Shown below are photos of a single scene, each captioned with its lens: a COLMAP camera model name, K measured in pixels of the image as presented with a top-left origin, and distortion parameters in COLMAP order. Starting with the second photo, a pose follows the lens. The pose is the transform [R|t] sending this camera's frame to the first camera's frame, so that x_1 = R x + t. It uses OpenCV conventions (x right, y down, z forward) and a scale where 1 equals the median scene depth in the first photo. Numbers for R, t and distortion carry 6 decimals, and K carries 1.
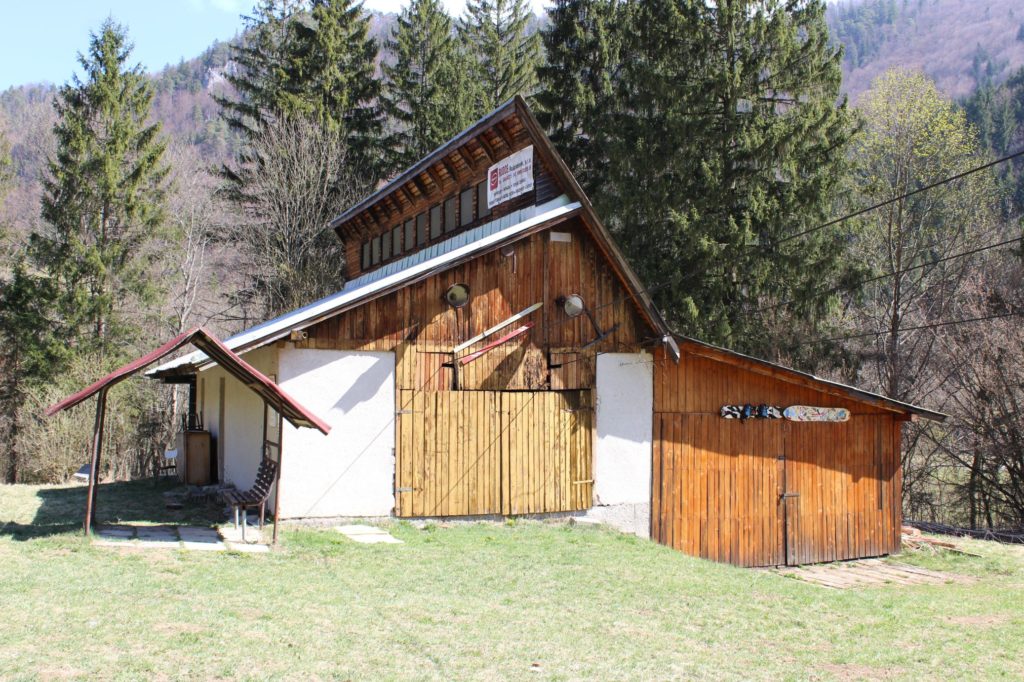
lens RADIAL K [[1047.4, 0, 513.6], [0, 1047.4, 343.4], [0, 0, 1]] dist [-0.108615, 0.000000]
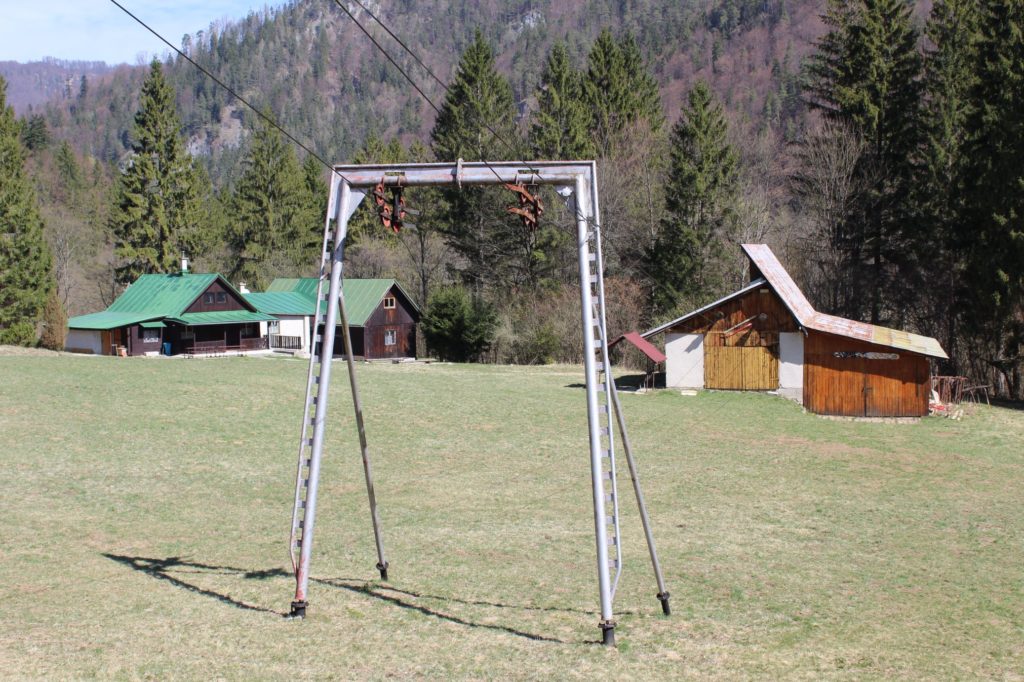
lens RADIAL K [[1384.8, 0, 512.1], [0, 1384.8, 340.0], [0, 0, 1]] dist [0.000088, 0.000000]
pose [[0.792692, 0.022391, -0.609210, 1.708767], [0.049980, 0.993574, 0.101551, -0.368758], [0.607569, -0.110947, 0.786480, -2.244205]]
